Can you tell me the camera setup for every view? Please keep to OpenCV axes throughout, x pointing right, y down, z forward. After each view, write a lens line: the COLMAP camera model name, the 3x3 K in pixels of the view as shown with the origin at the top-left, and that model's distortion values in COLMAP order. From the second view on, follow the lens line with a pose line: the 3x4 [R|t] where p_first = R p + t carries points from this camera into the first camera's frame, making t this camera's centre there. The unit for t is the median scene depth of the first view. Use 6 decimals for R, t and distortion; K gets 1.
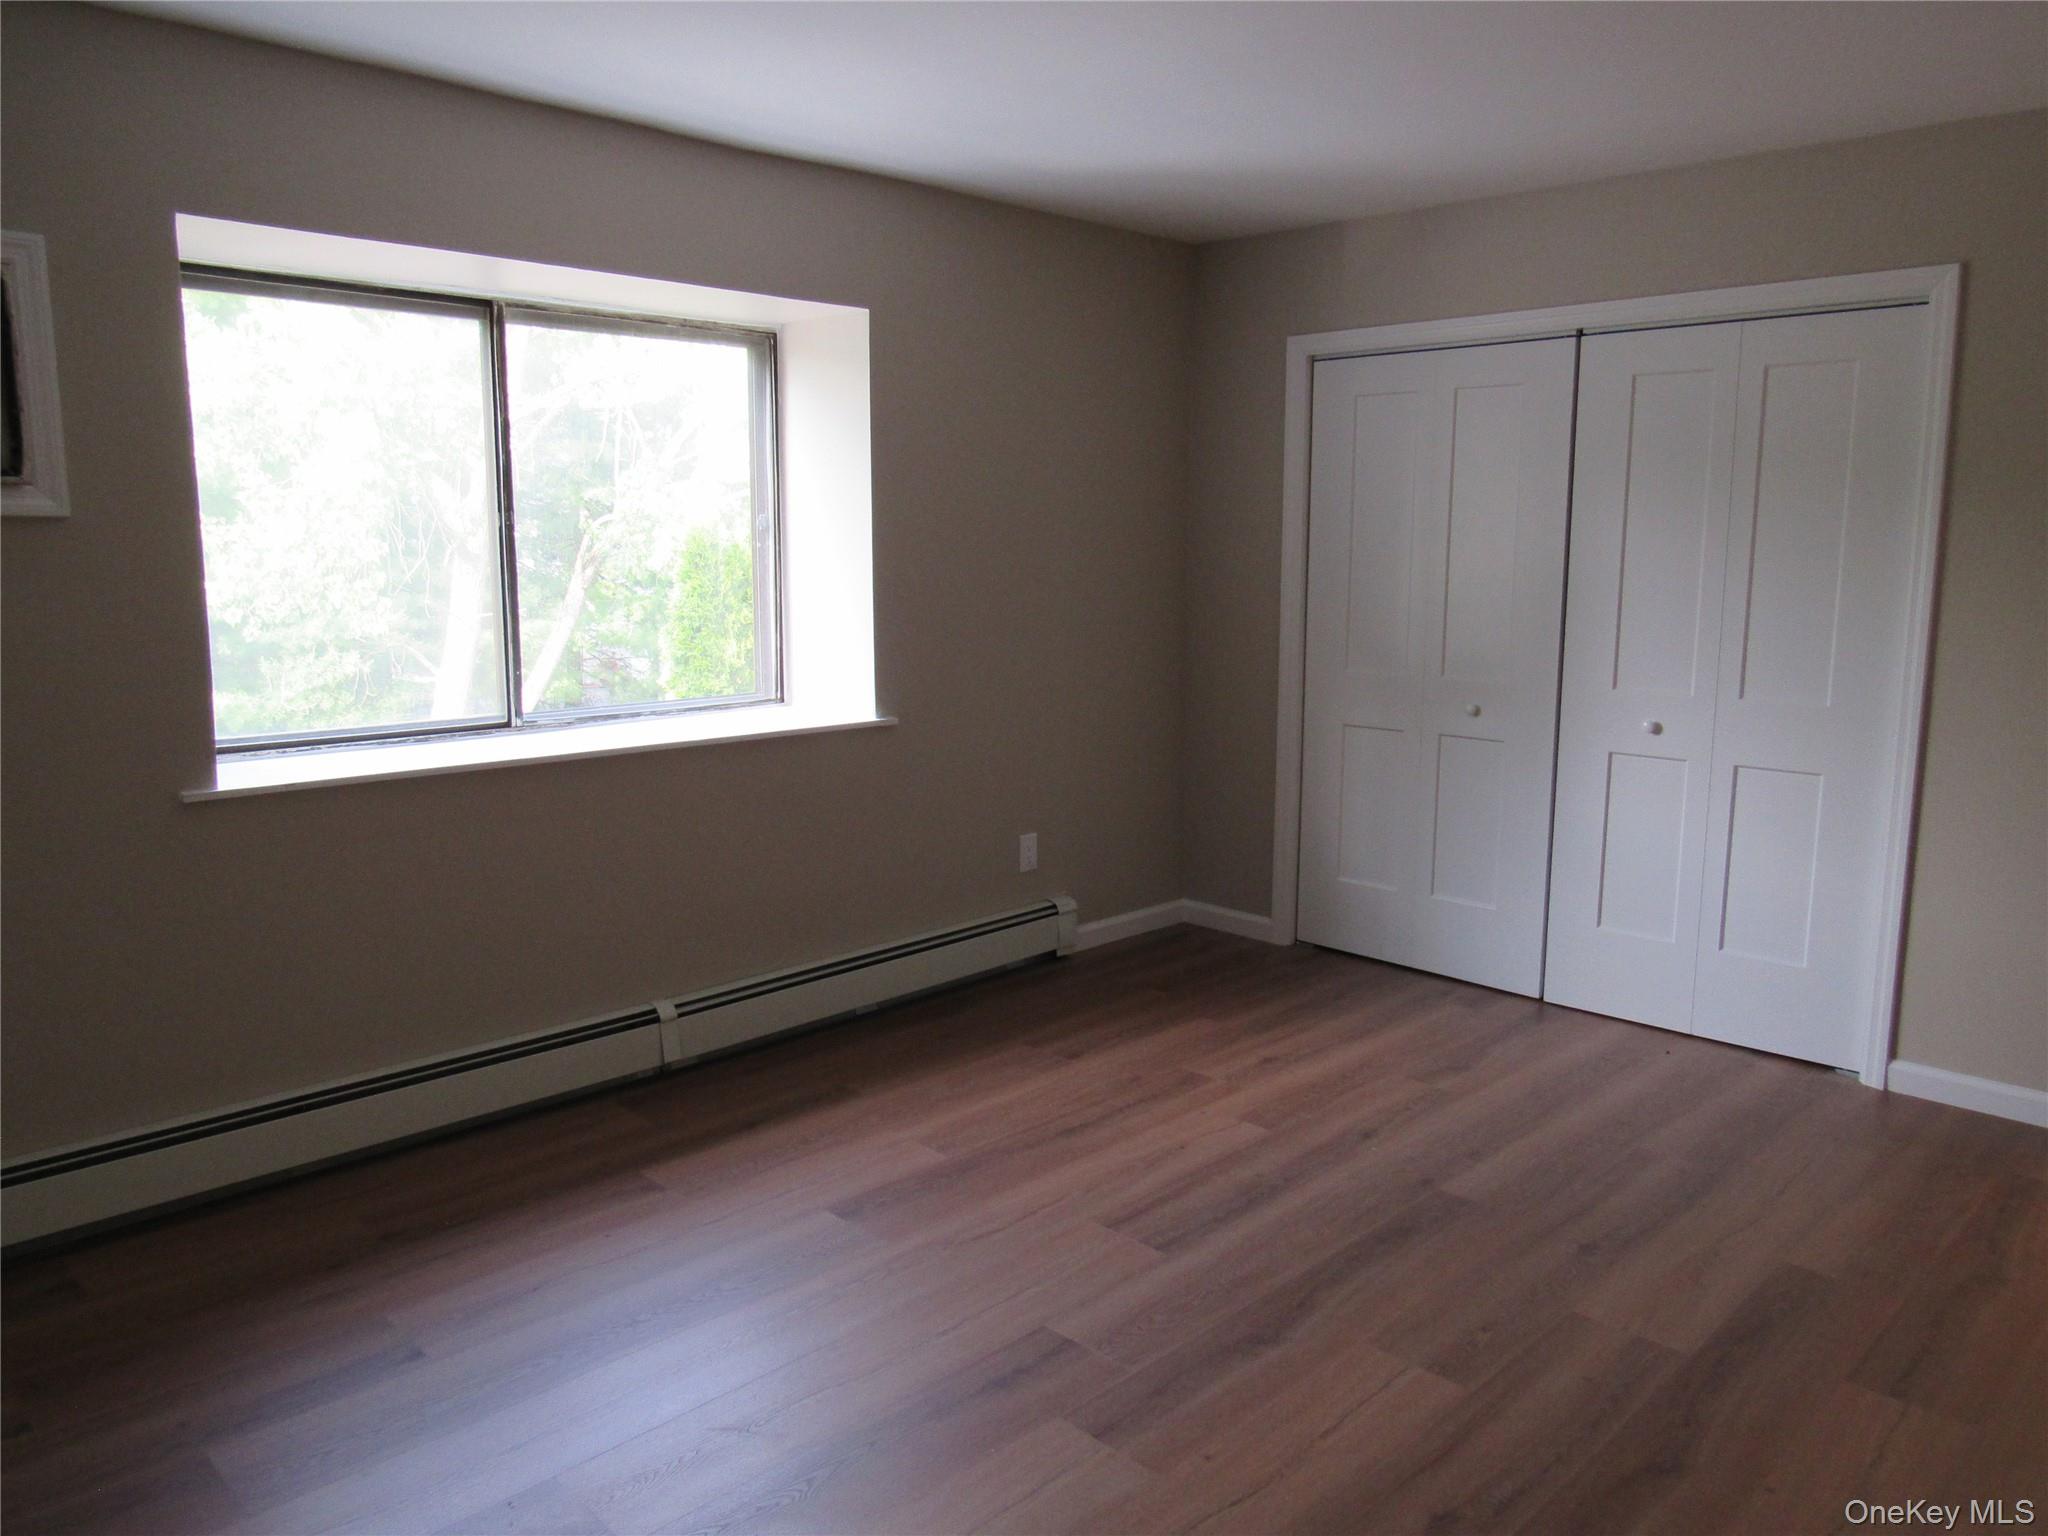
lens RADIAL K [[1458.9, 0, 1029.3], [0, 1458.9, 770.9], [0, 0, 1]] dist [-0.026036, 0.001365]
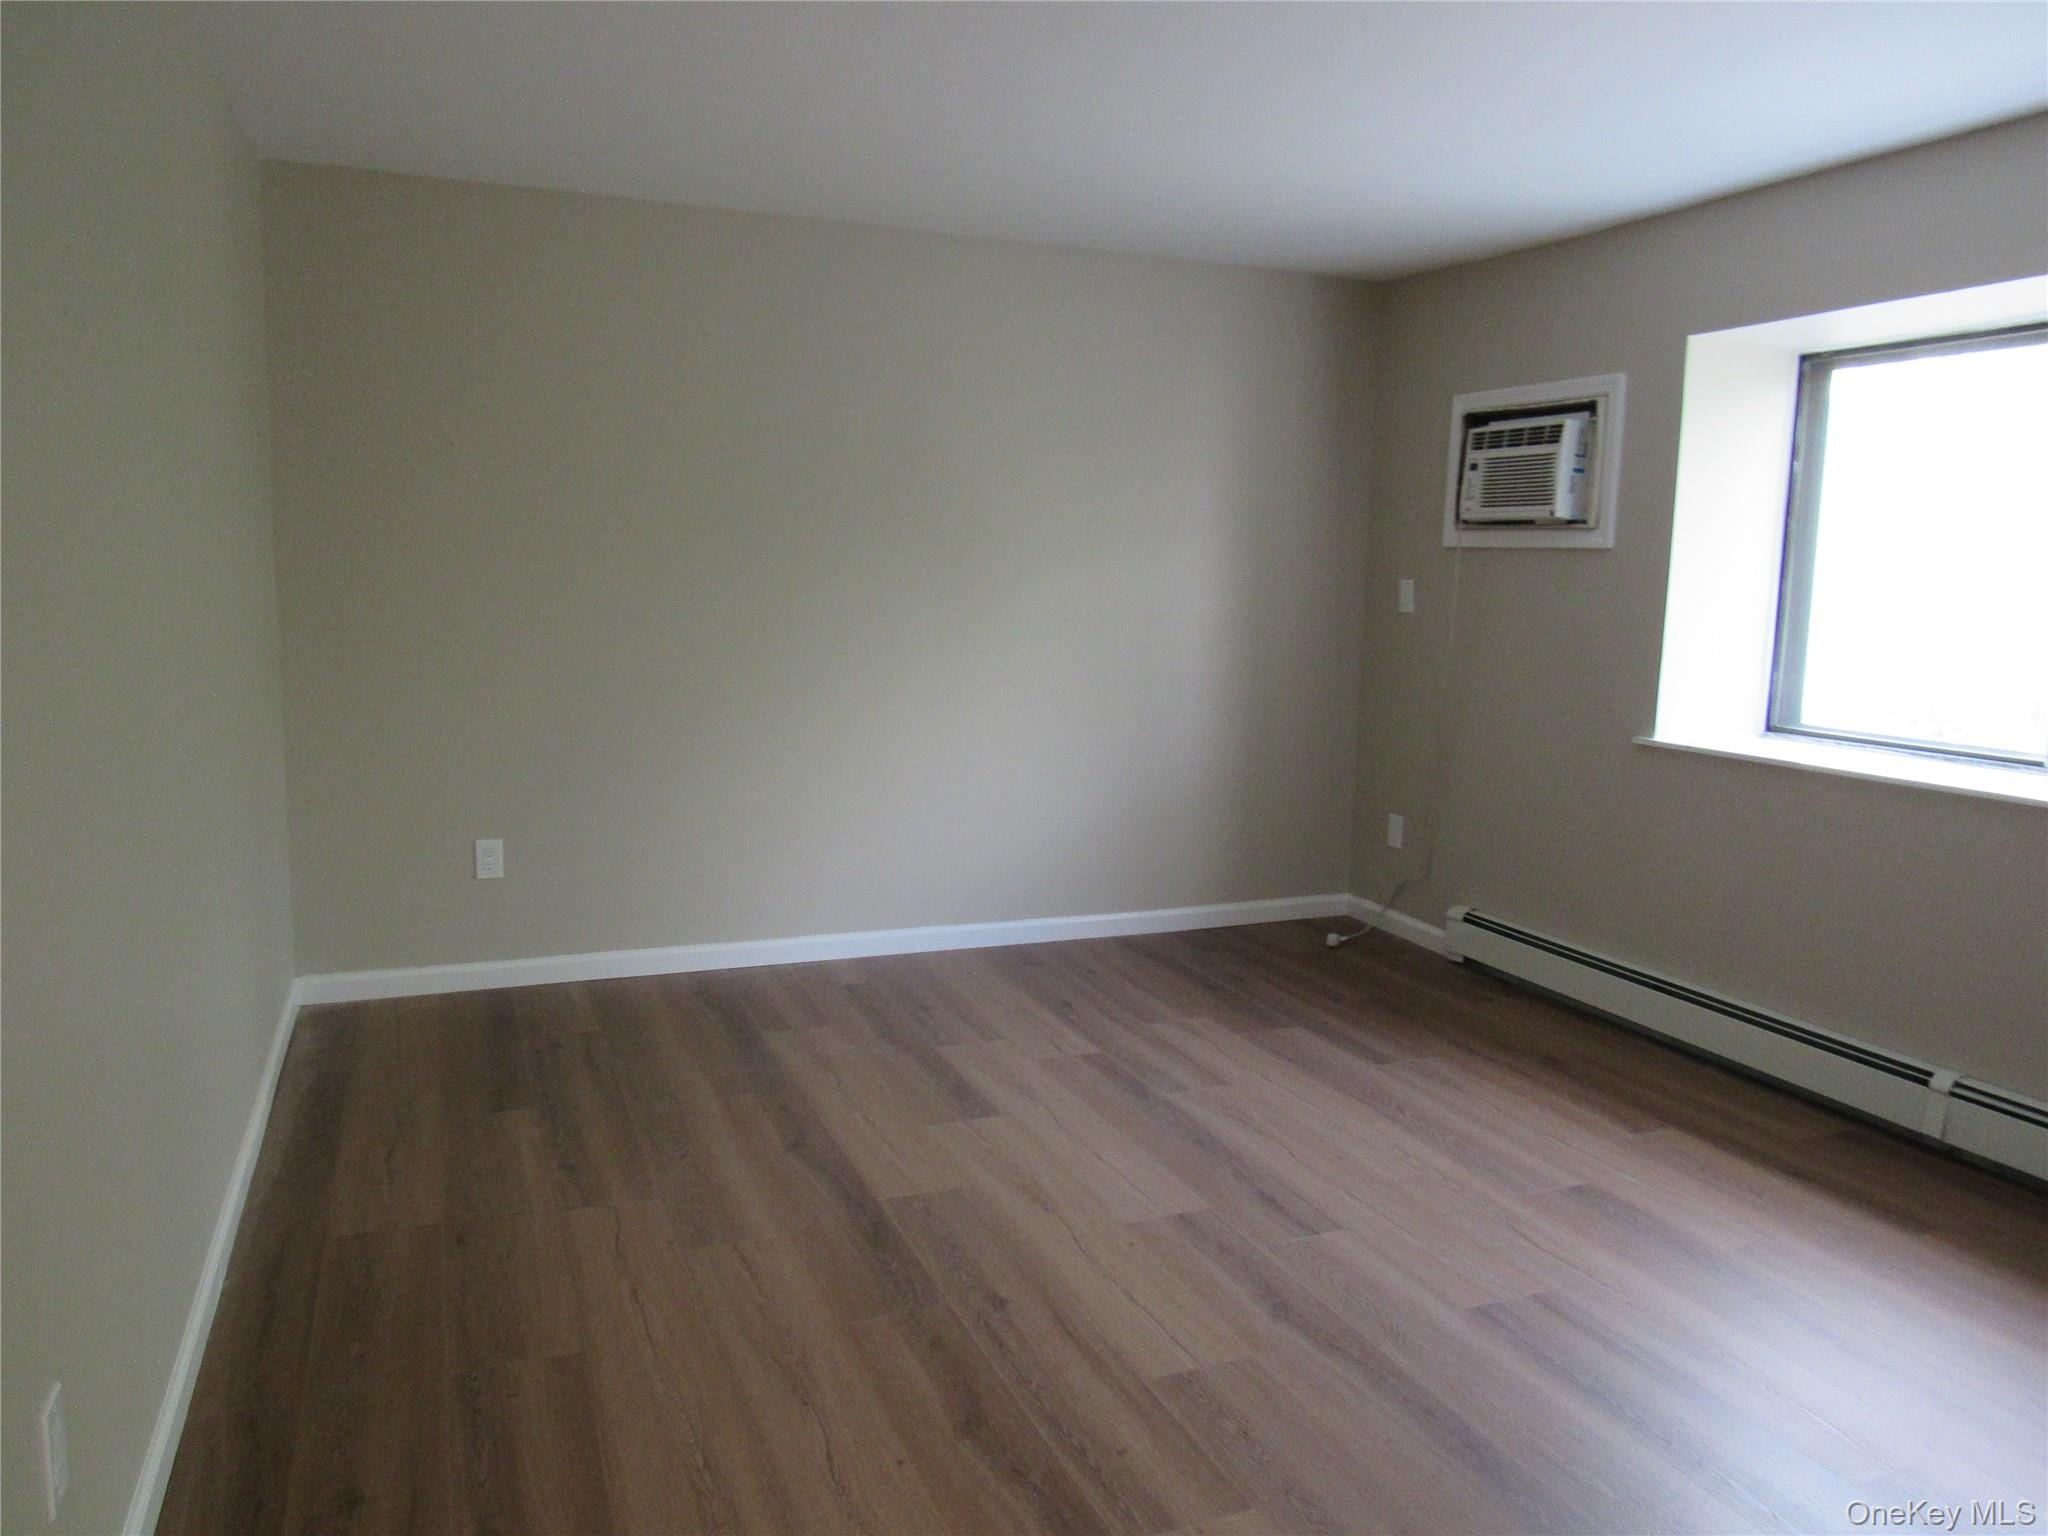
lens RADIAL K [[1453.9, 0, 1029.2], [0, 1453.9, 772.1], [0, 0, 1]] dist [-0.031247, 0.007488]
pose [[-0.388014, 0.121523, -0.913607, 0.798906], [-0.155594, 0.968404, 0.194894, -0.112938], [0.908425, 0.217773, -0.356846, 0.787687]]
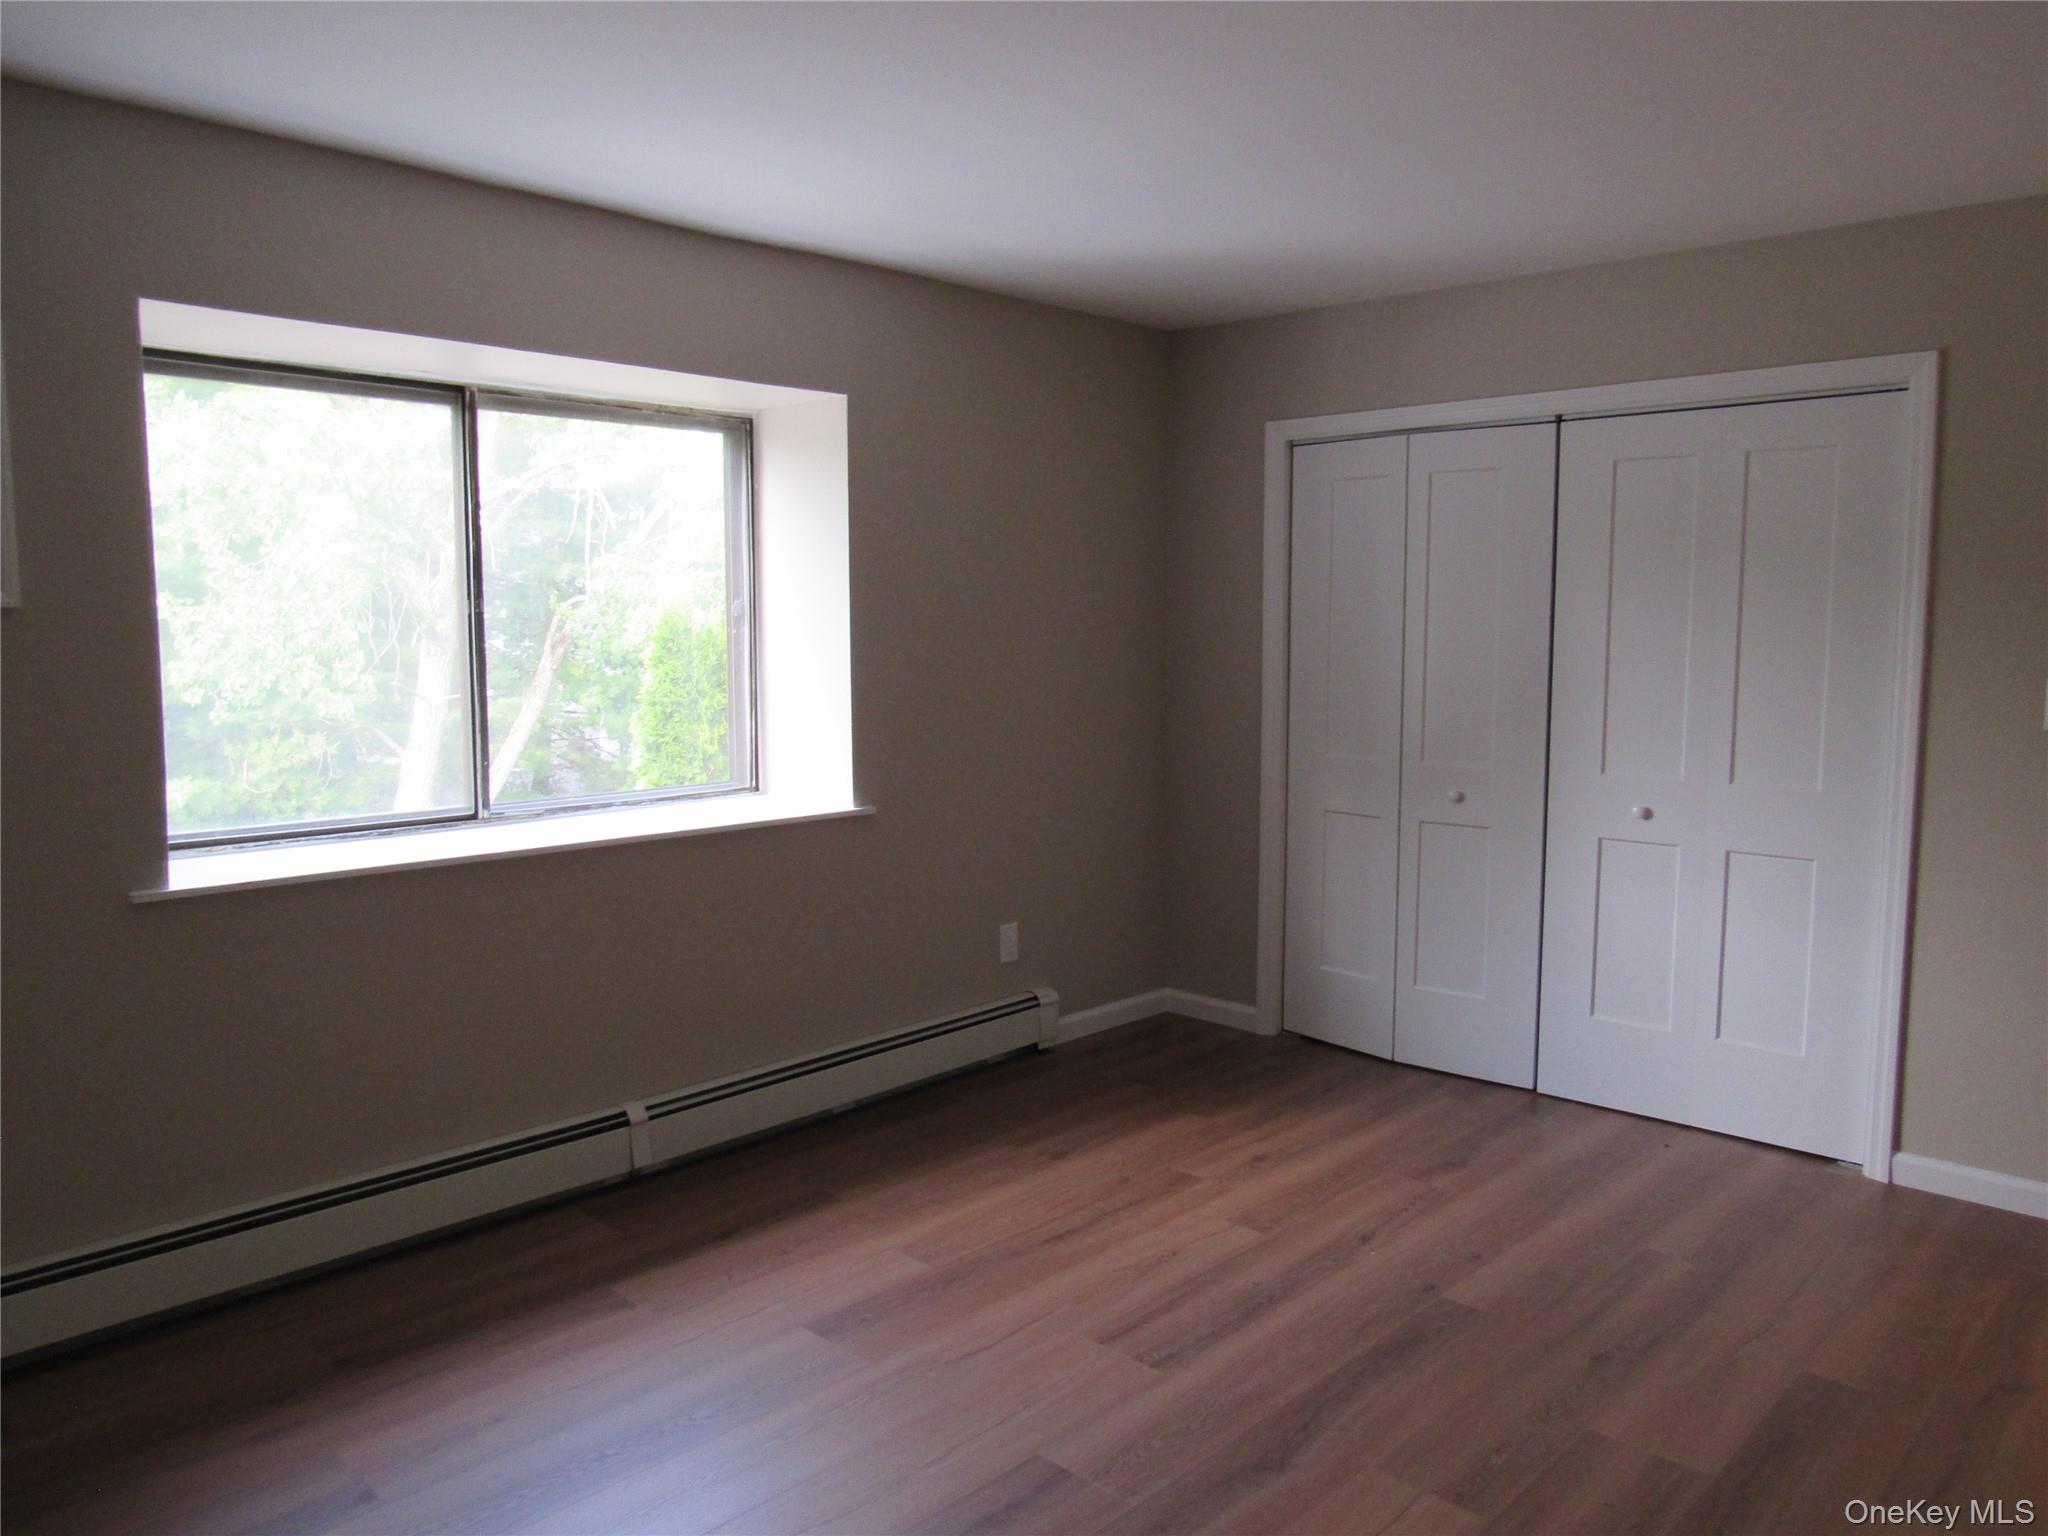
lens RADIAL K [[1453.9, 0, 1029.2], [0, 1453.9, 772.1], [0, 0, 1]] dist [-0.031247, 0.007488]
pose [[0.999762, -0.004862, 0.021283, -0.009143], [0.005964, 0.998628, -0.052017, -0.009663], [-0.021001, 0.052131, 0.998419, 0.026605]]
